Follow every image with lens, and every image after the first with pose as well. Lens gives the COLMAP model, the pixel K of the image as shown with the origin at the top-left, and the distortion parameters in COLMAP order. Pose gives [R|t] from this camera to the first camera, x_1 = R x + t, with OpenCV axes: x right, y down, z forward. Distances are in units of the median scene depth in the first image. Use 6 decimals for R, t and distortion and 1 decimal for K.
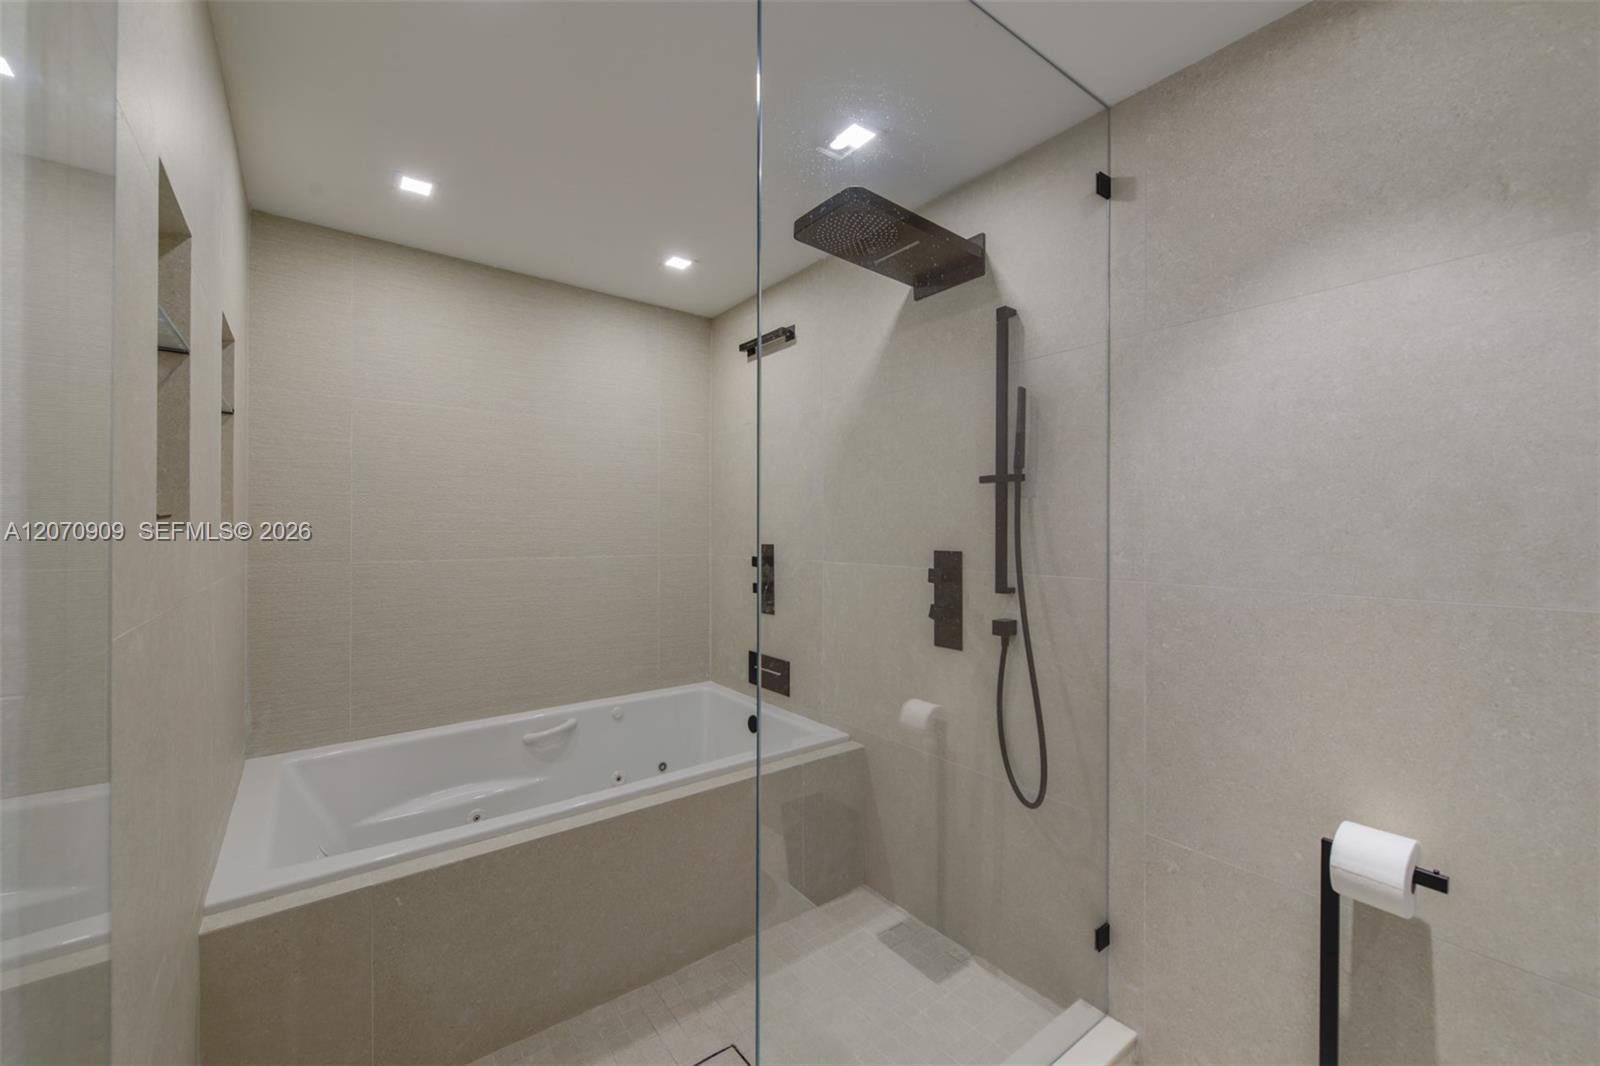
lens RADIAL K [[634.3, 0, 793.0], [0, 634.3, 528.1], [0, 0, 1]] dist [0.006911, -0.003220]
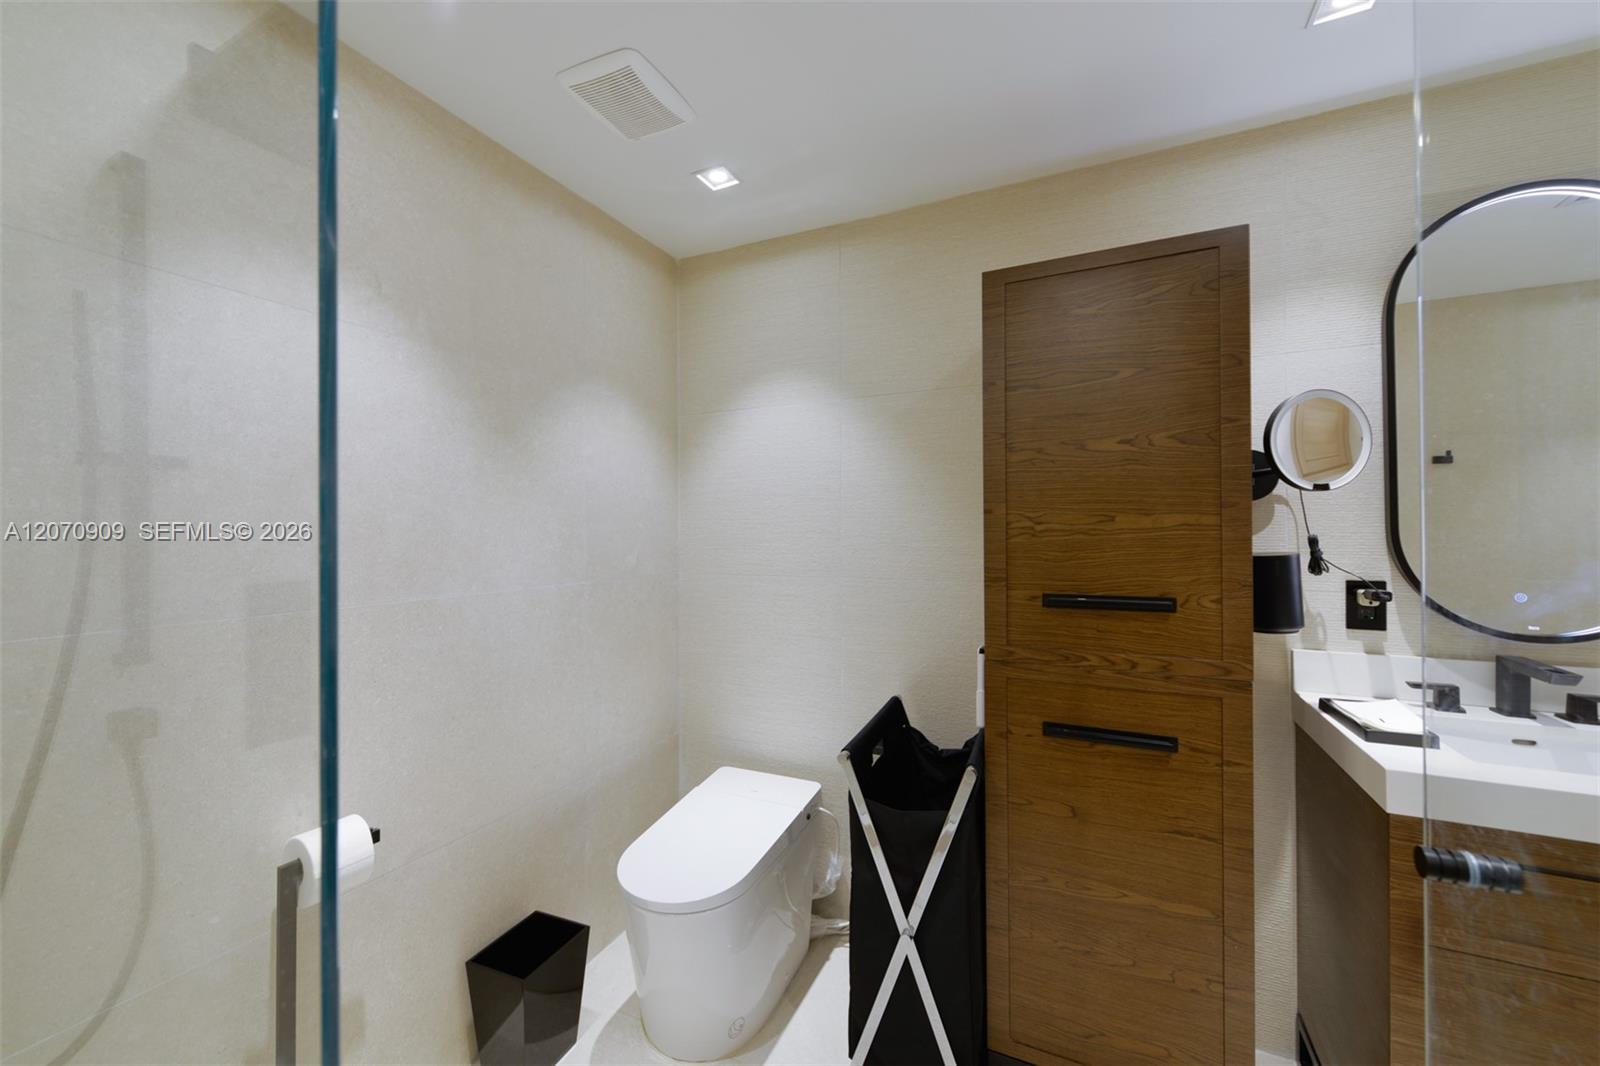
lens RADIAL K [[634.3, 0, 777.6], [0, 634.3, 527.0], [0, 0, 1]] dist [0.006911, -0.003220]
pose [[-0.454780, 0.005058, 0.890589, -0.256152], [-0.000155, 0.999983, -0.005758, -0.017418], [-0.890604, -0.002756, -0.454772, 0.520025]]
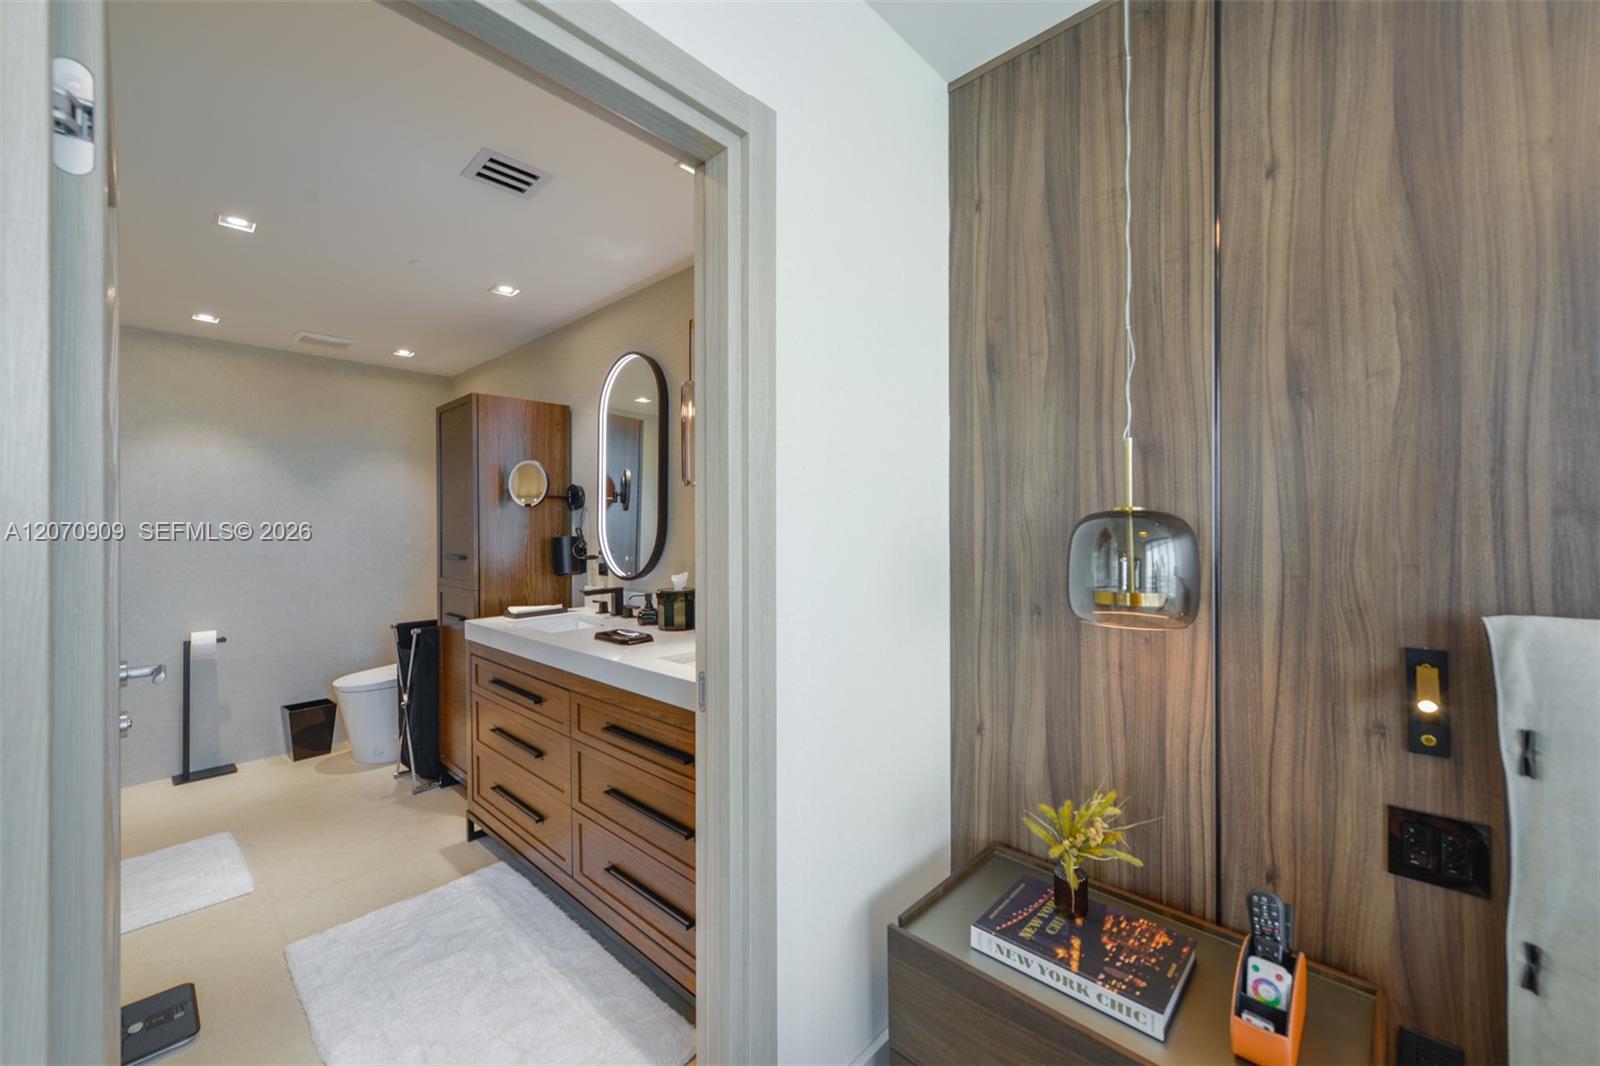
lens RADIAL K [[634.3, 0, 796.5], [0, 634.3, 525.8], [0, 0, 1]] dist [0.006911, -0.003220]
pose [[-0.167962, 0.001639, 0.985792, -1.598732], [0.001024, 0.999998, -0.001488, -0.012621], [-0.985793, 0.000760, -0.167964, -0.798241]]
